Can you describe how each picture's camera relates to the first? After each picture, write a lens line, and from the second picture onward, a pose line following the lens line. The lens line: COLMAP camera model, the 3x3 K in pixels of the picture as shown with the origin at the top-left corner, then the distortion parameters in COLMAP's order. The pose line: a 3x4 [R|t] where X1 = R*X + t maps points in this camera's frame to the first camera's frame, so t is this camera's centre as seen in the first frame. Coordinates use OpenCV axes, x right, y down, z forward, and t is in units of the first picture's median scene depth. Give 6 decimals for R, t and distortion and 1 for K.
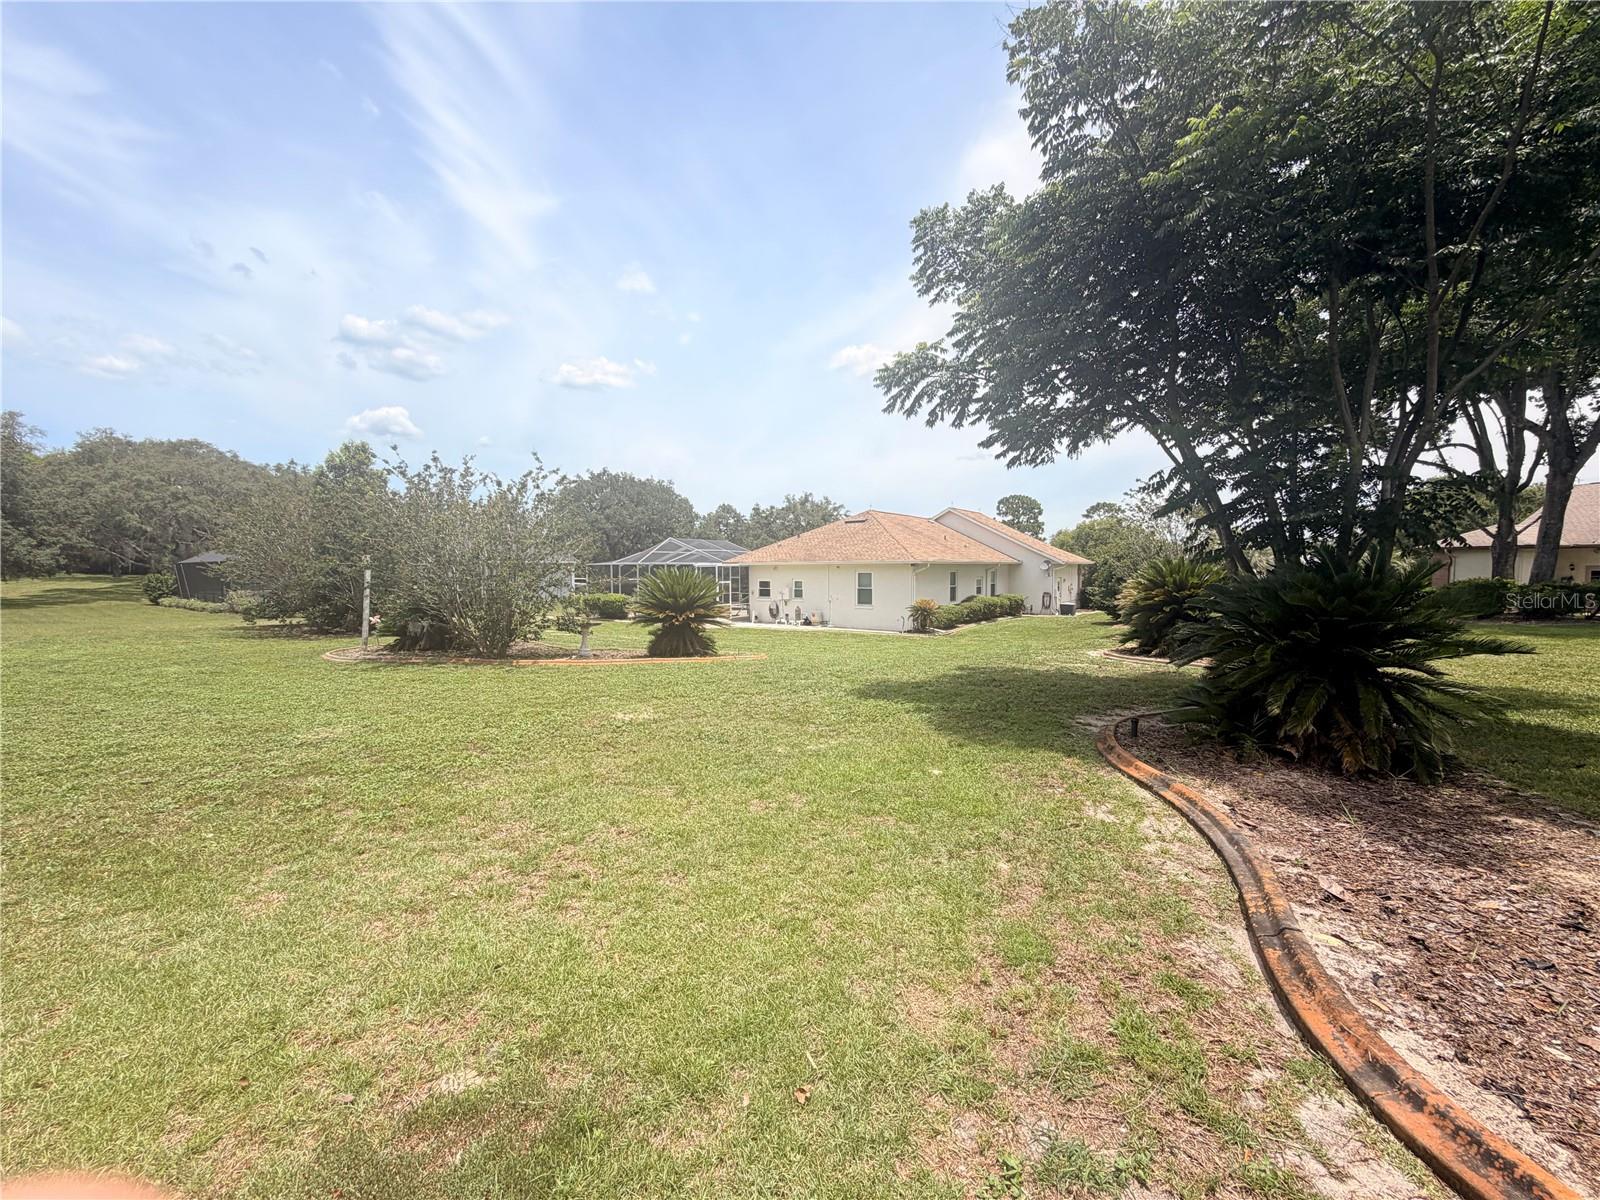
lens RADIAL K [[644.0, 0, 800.3], [0, 644.0, 601.6], [0, 0, 1]] dist [-0.002973, -0.000689]
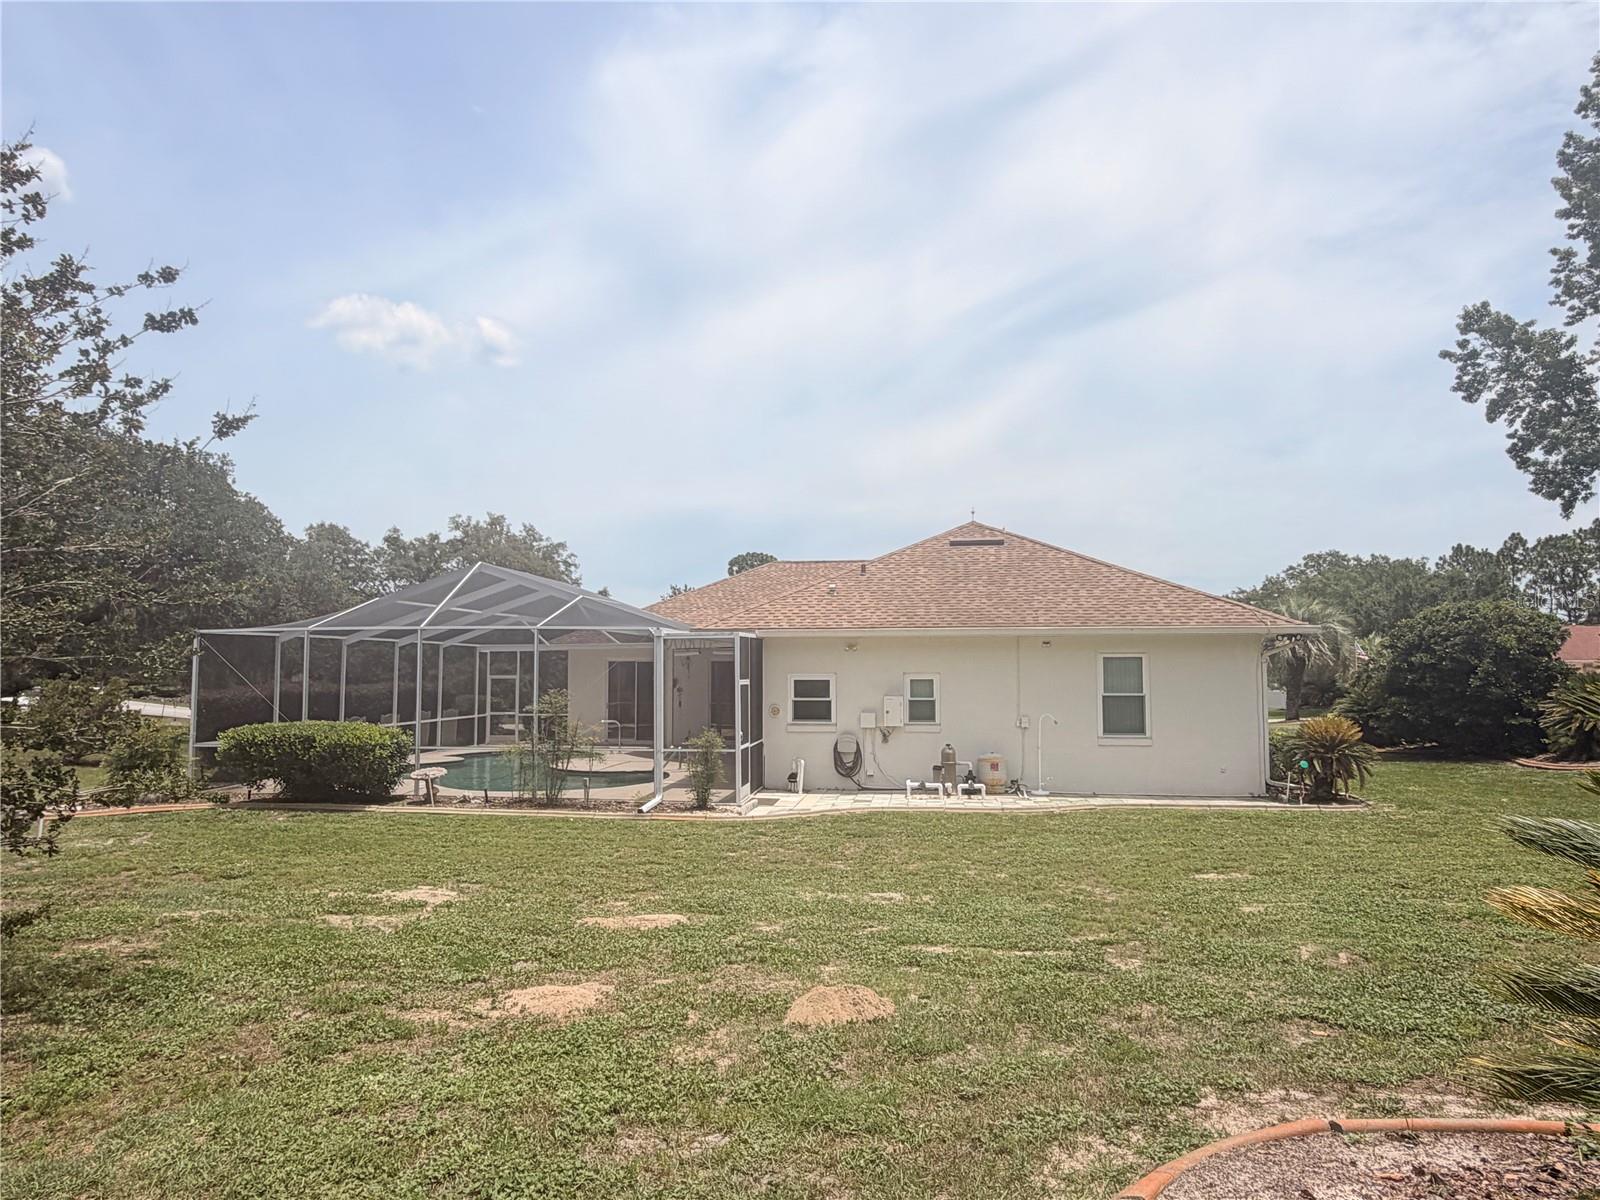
lens RADIAL K [[979.4, 0, 800.0], [0, 979.4, 600.3], [0, 0, 1]] dist [-0.005664, -0.000397]
pose [[0.883953, 0.037079, 0.466103, -0.337314], [0.019872, 0.992971, -0.116679, -0.011078], [-0.467153, 0.112402, 0.877003, 0.499017]]
